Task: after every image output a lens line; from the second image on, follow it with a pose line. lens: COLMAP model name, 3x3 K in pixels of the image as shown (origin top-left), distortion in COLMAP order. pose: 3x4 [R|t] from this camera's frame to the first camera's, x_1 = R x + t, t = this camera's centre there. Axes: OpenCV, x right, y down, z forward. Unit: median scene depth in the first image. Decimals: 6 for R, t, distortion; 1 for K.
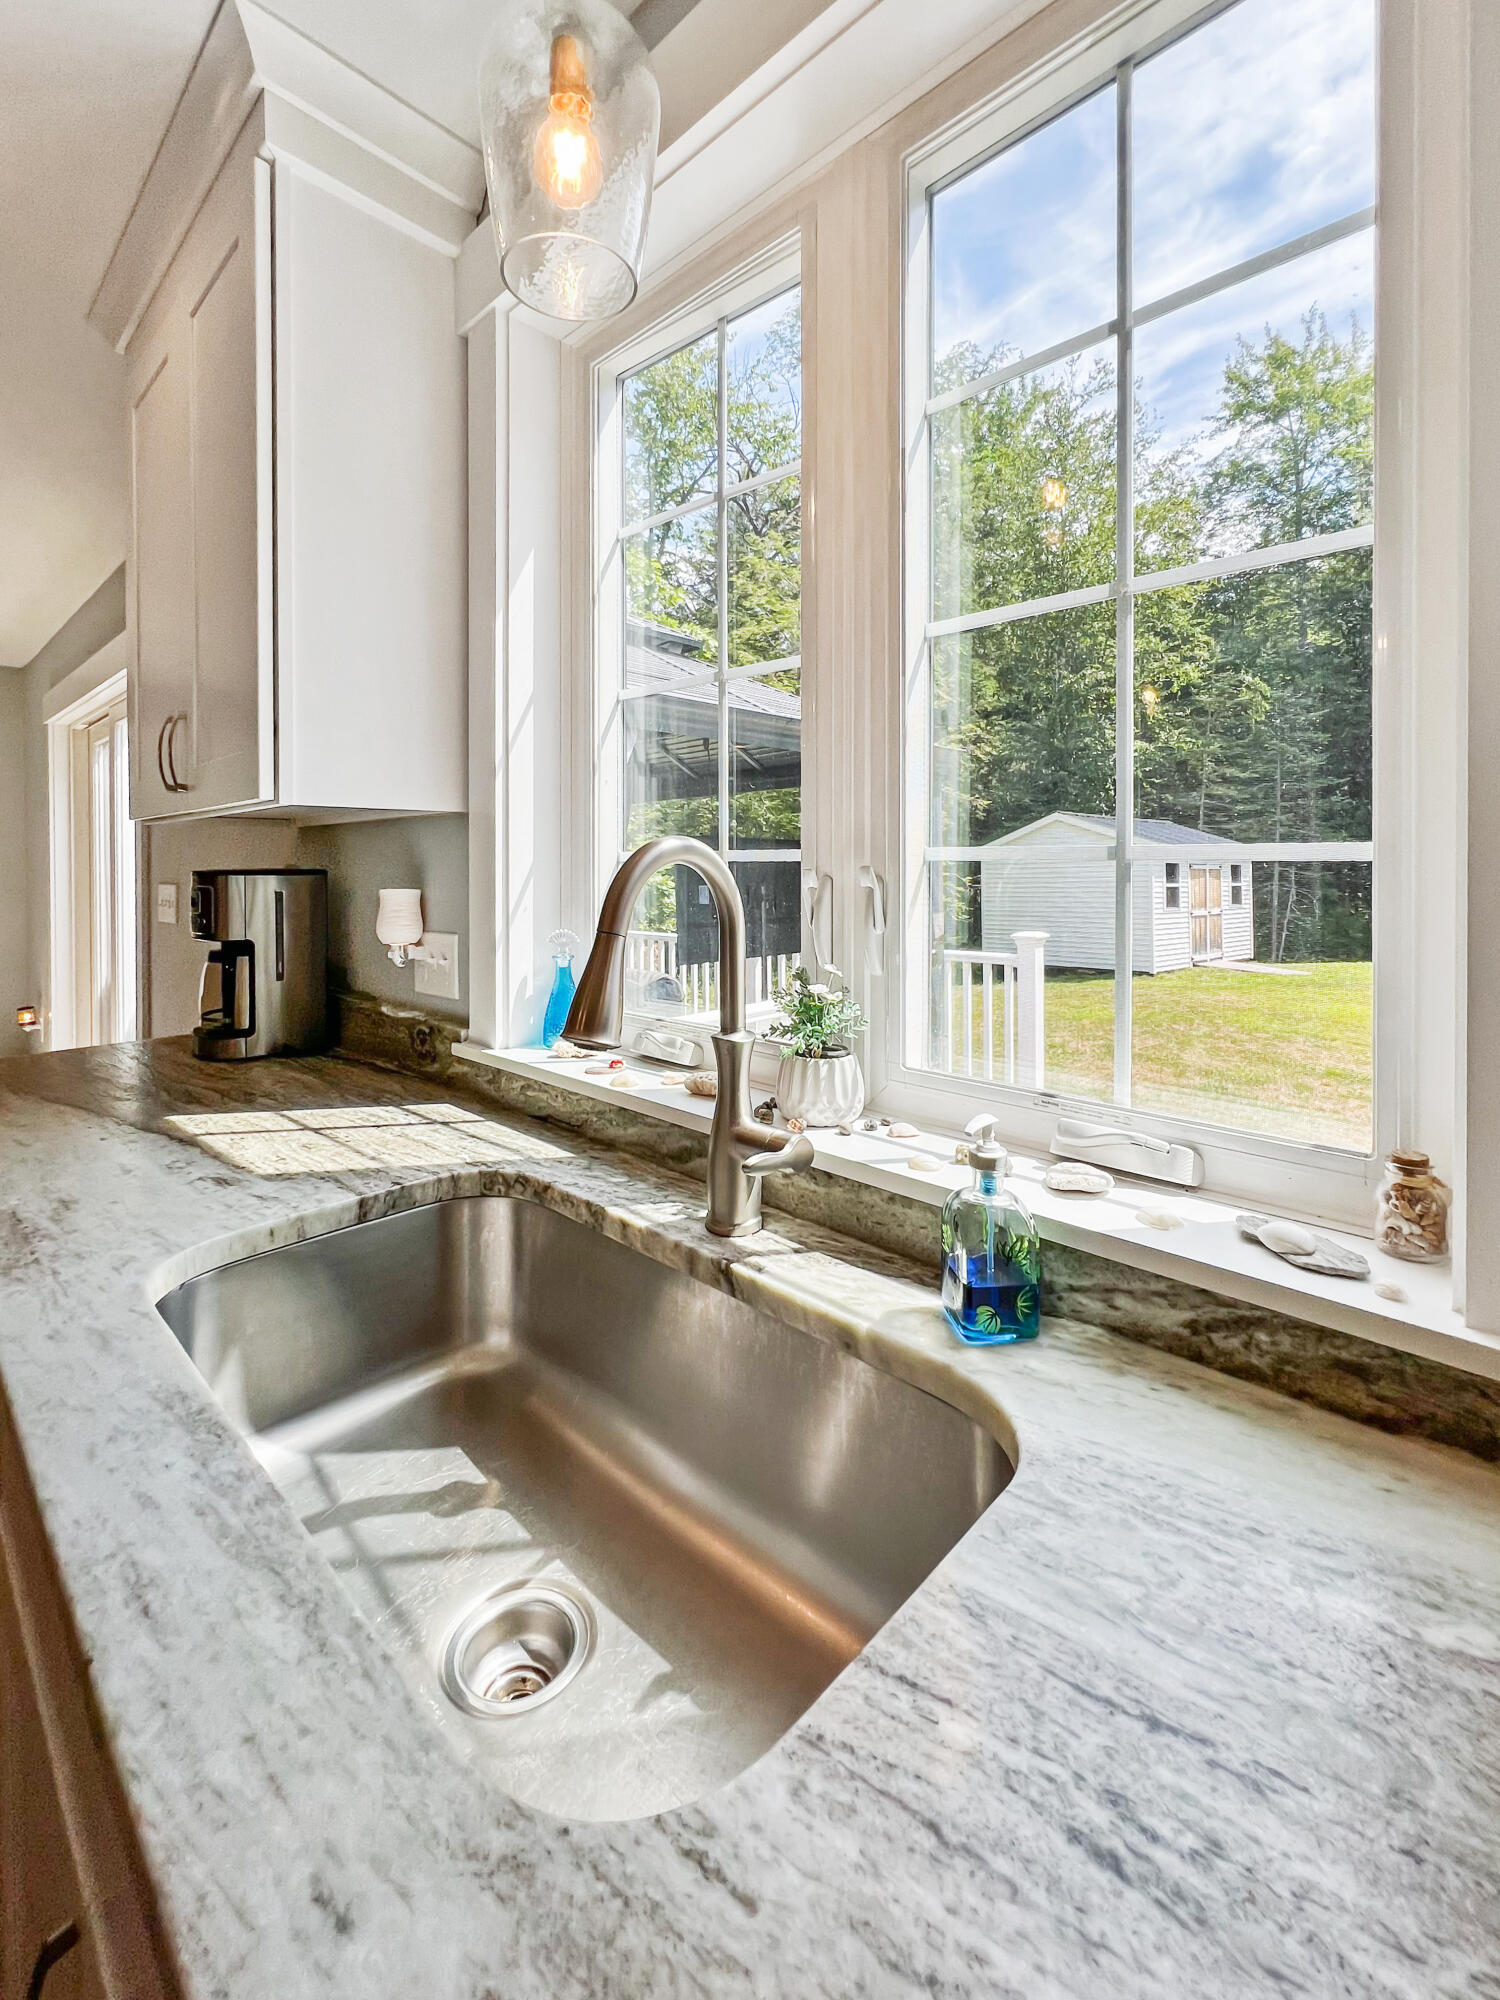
lens RADIAL K [[852.9, 0, 745.2], [0, 852.9, 874.5], [0, 0, 1]] dist [-0.002037, -0.000169]
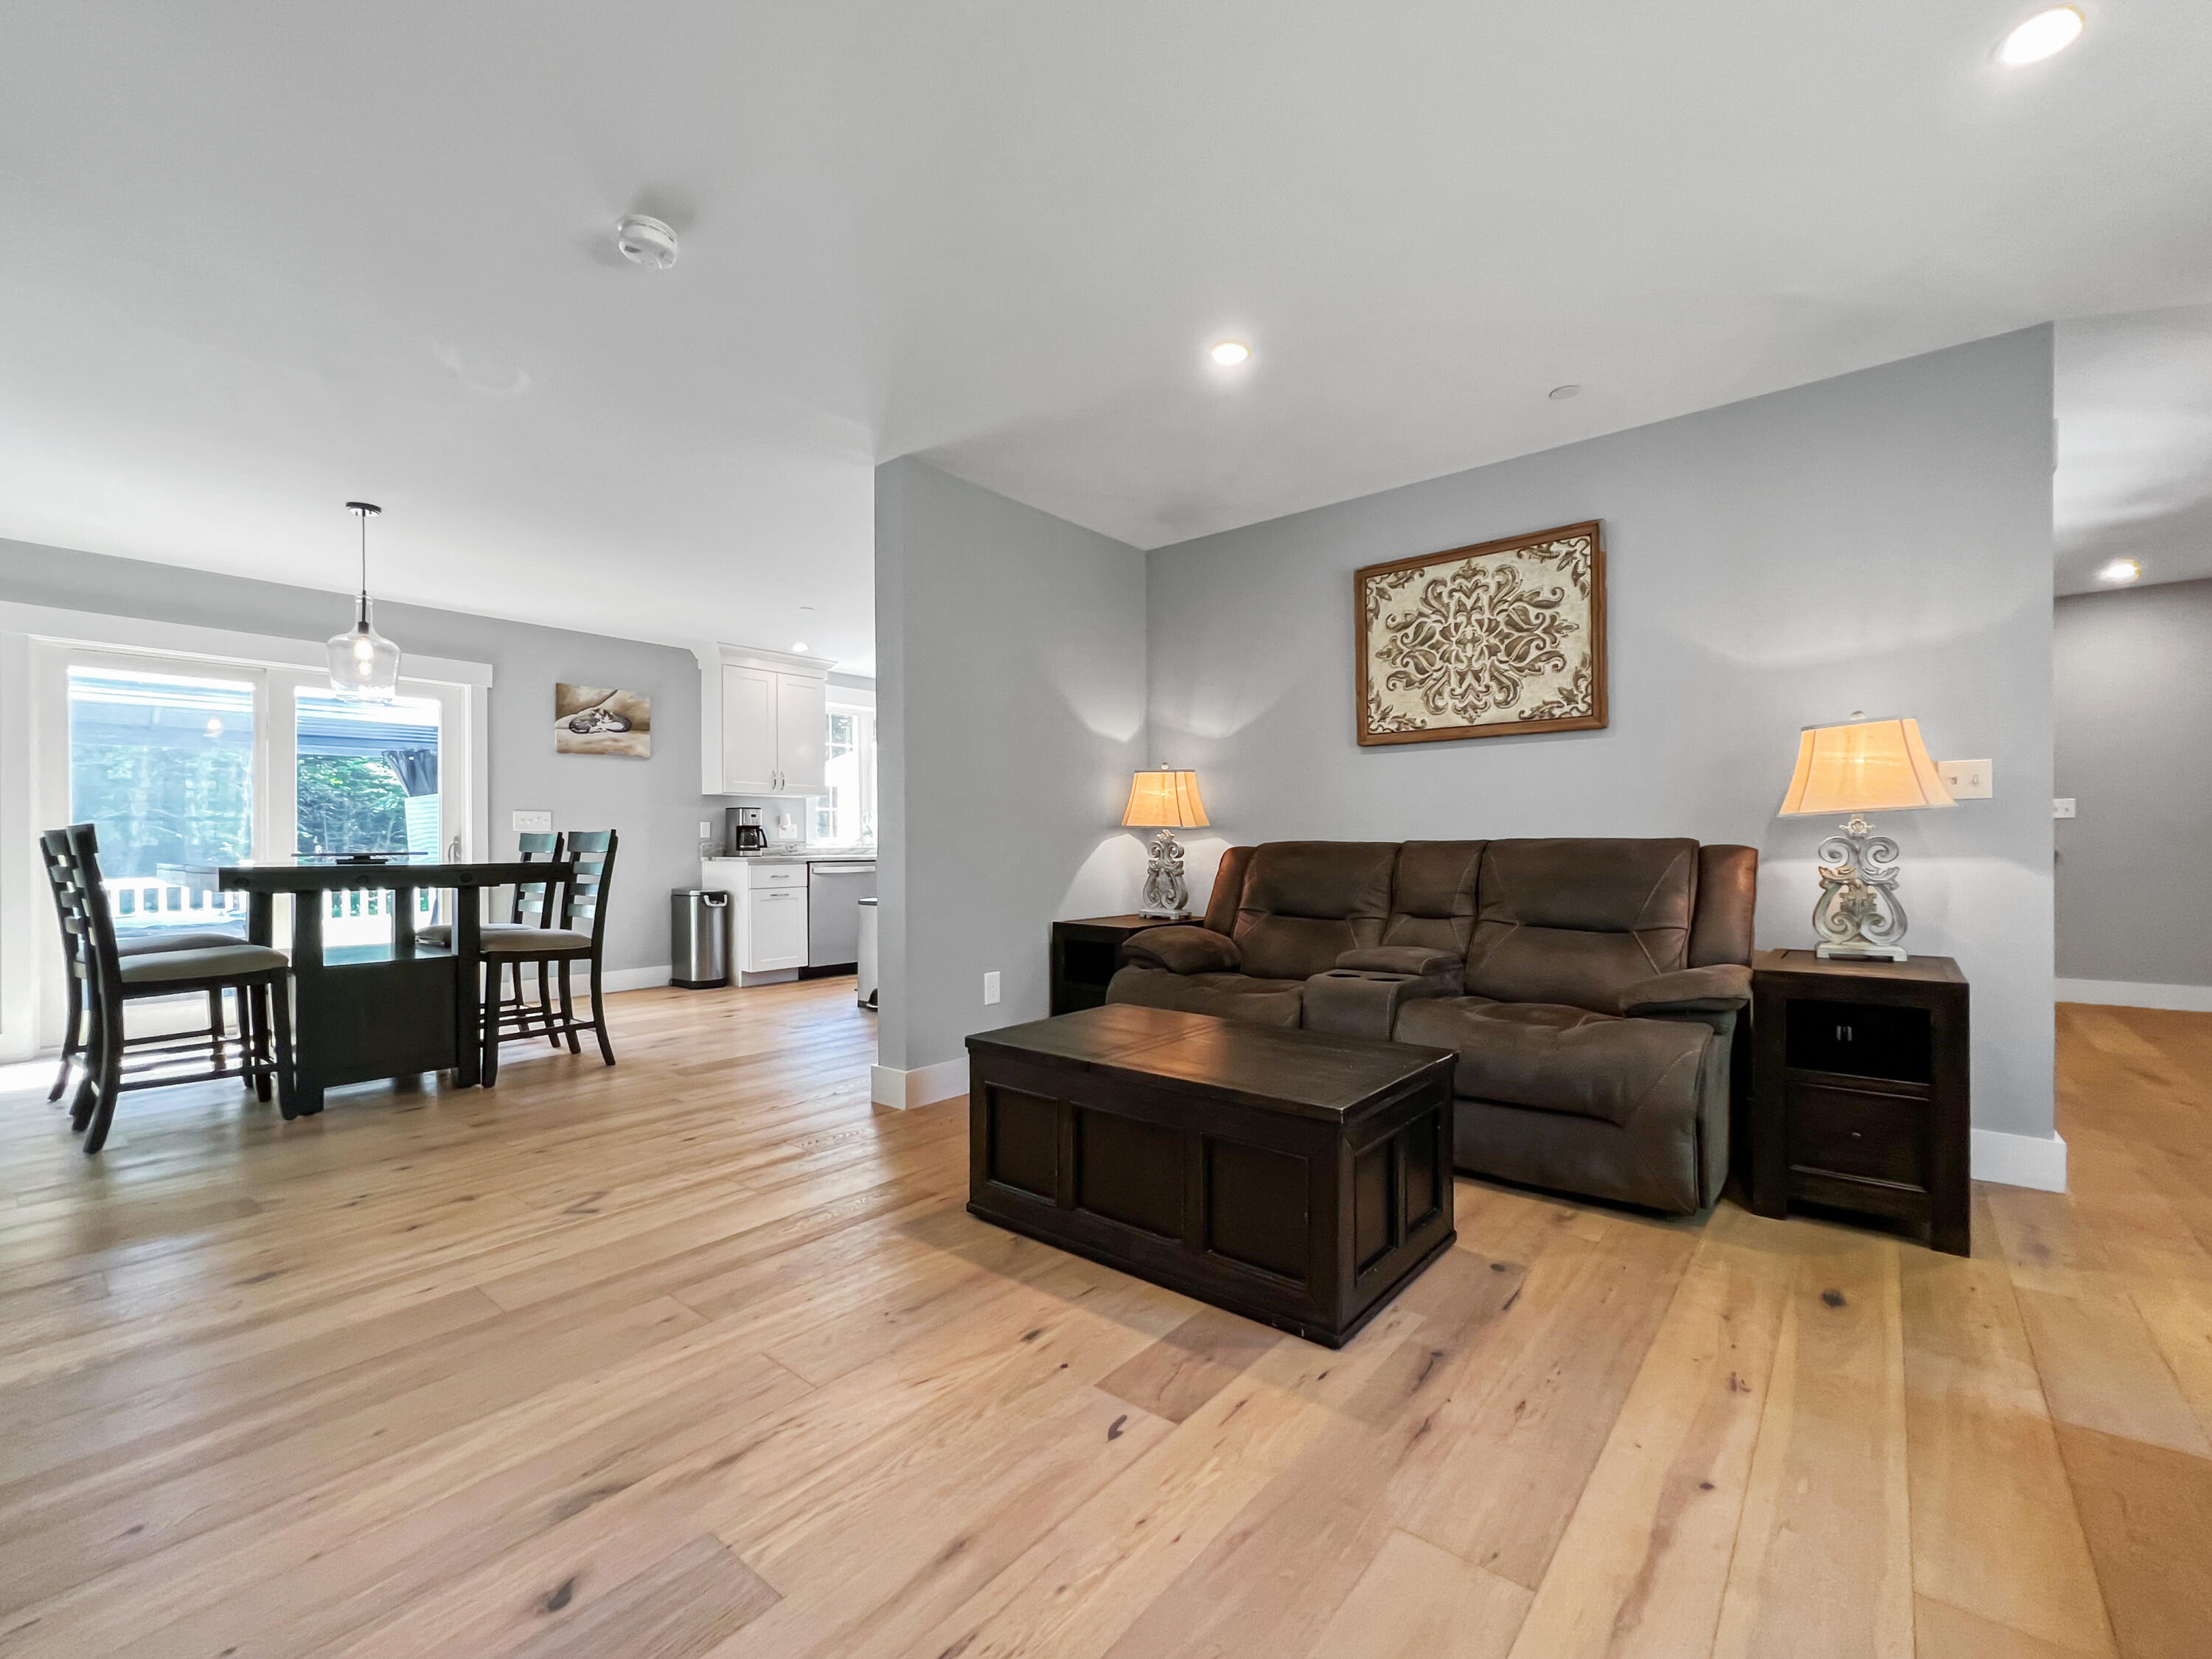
lens RADIAL K [[898.1, 0, 1095.0], [0, 898.1, 852.9], [0, 0, 1]] dist [-0.001869, 0.000362]
pose [[-0.037466, -0.007216, 0.999272, -5.522475], [0.022011, 0.999725, 0.008045, 0.234475], [-0.999055, 0.022297, -0.037297, -0.448947]]
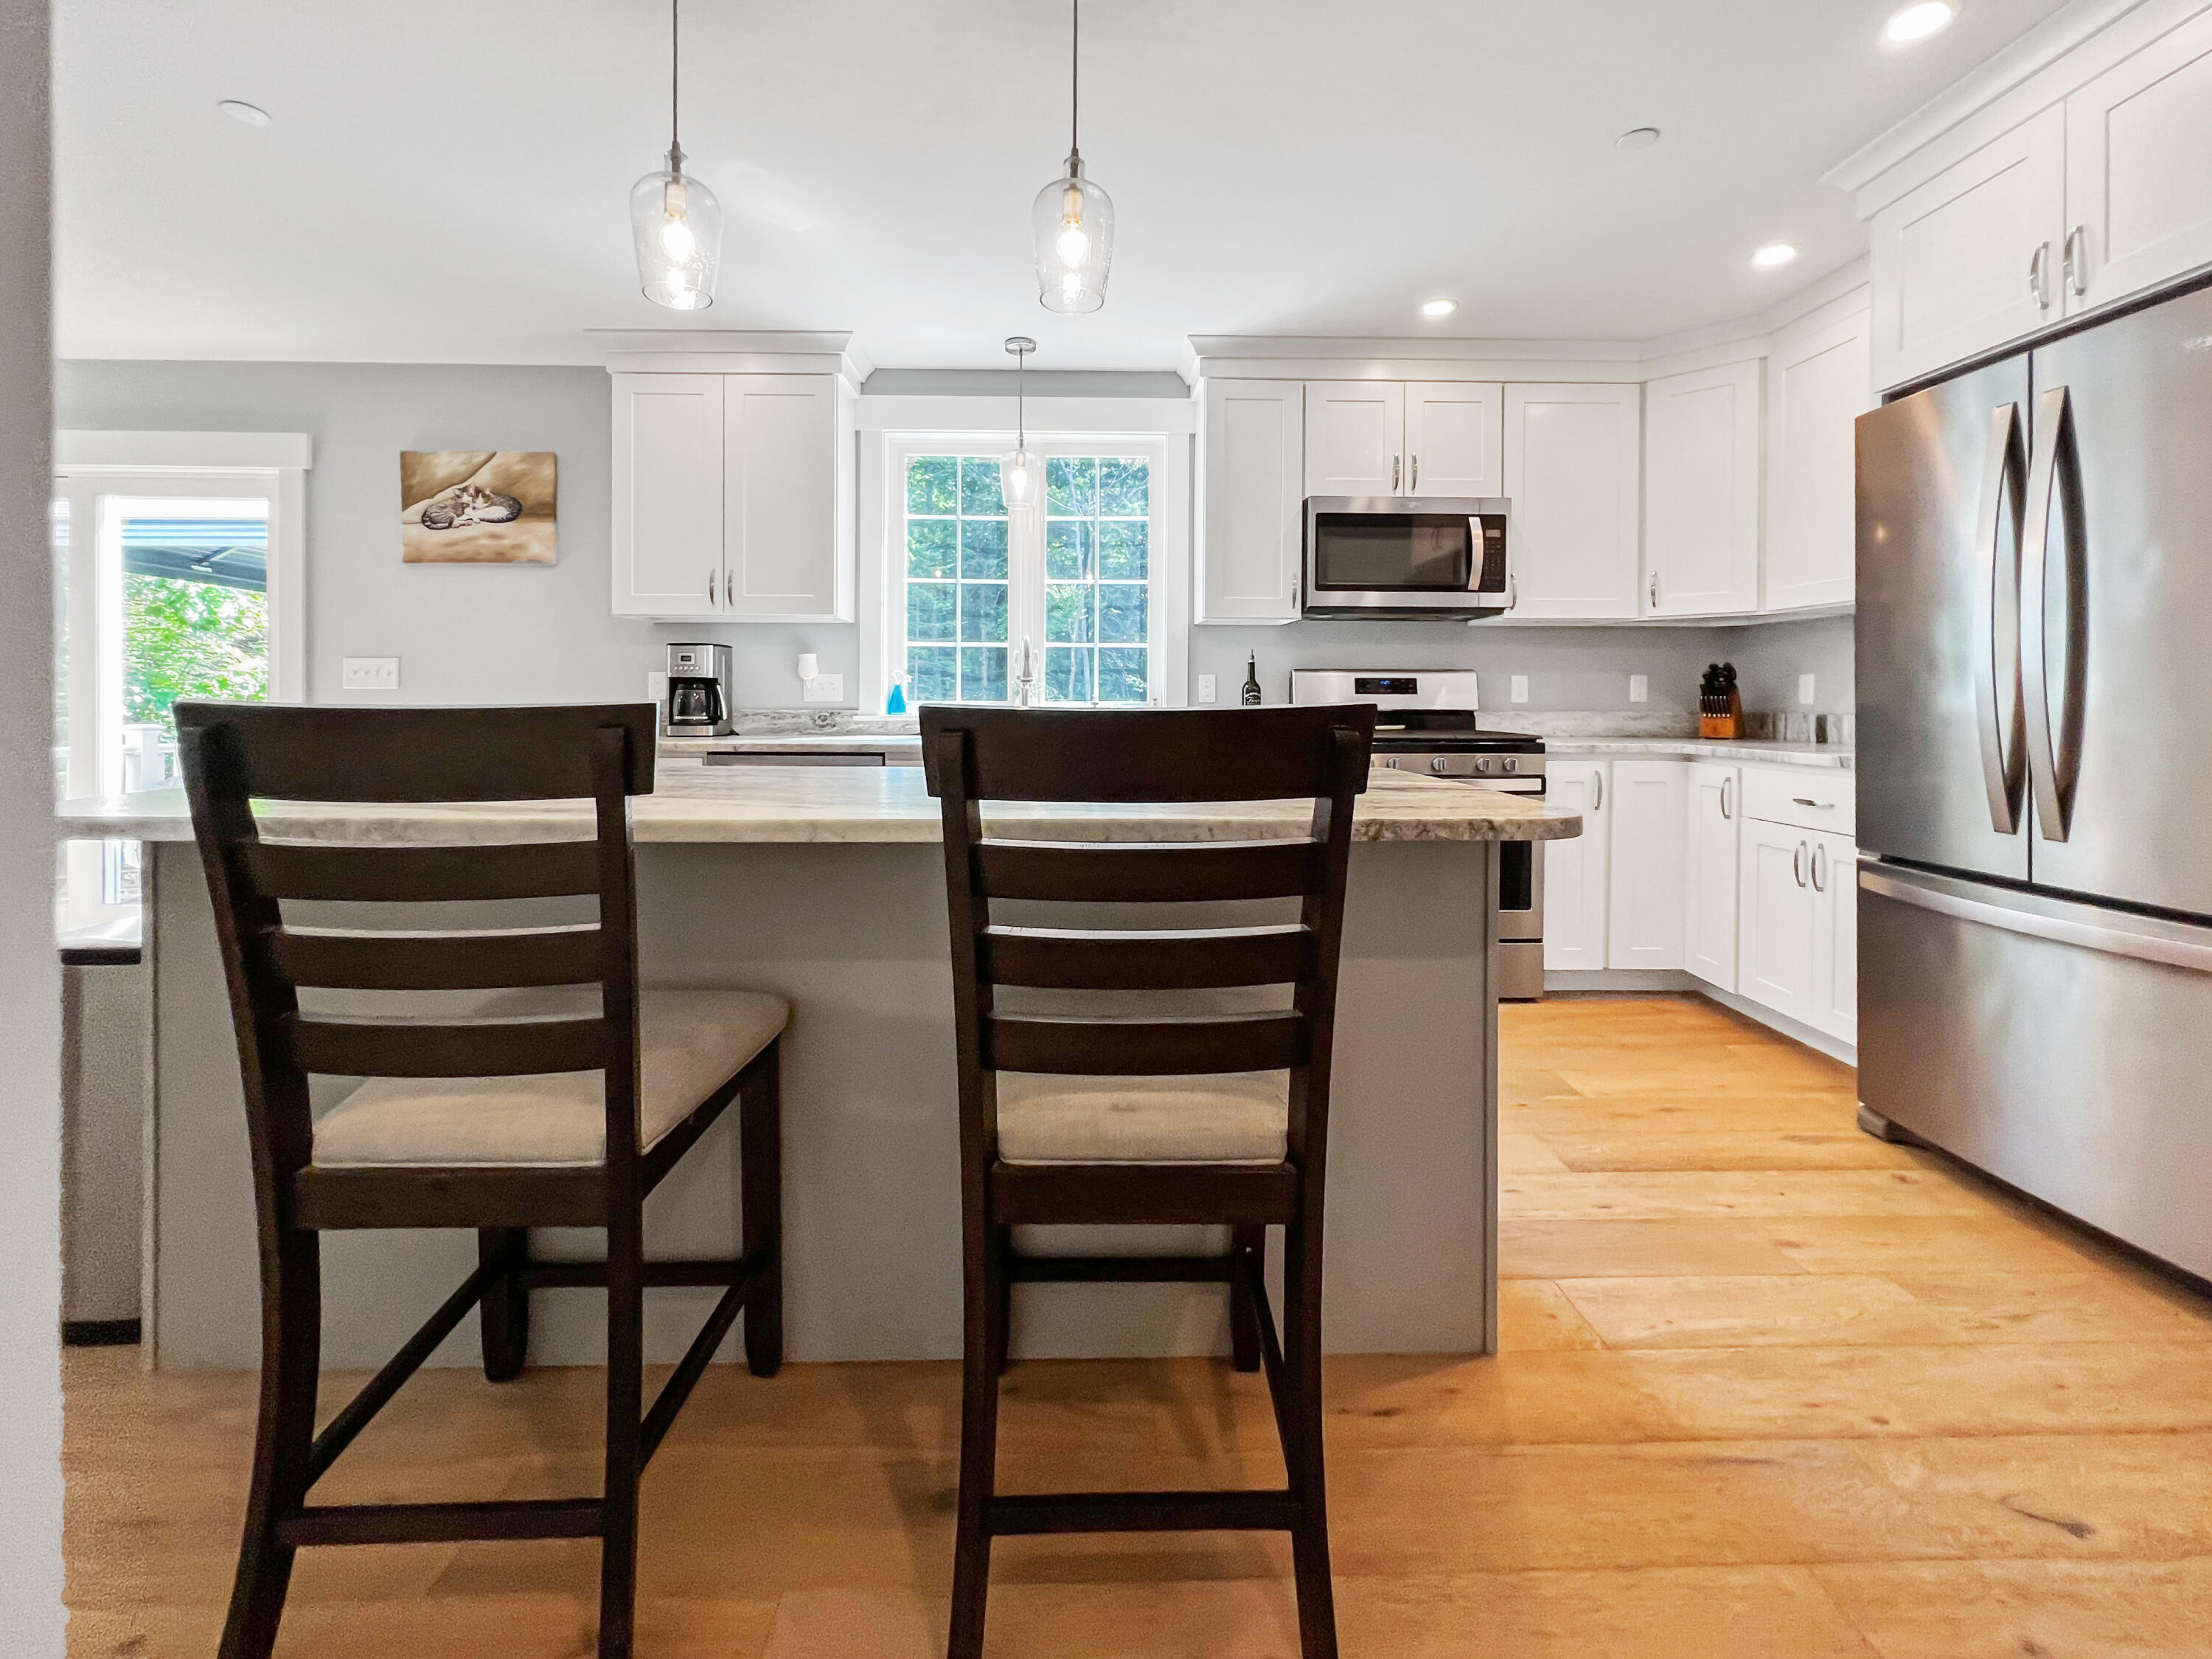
lens RADIAL K [[927.8, 0, 1106.9], [0, 927.8, 706.5], [0, 0, 1]] dist [-0.005698, 0.001495]
pose [[0.720059, -0.000405, 0.693913, -1.684164], [0.006458, 0.999960, -0.006118, 0.191221], [-0.693883, 0.008886, 0.720033, -1.444158]]
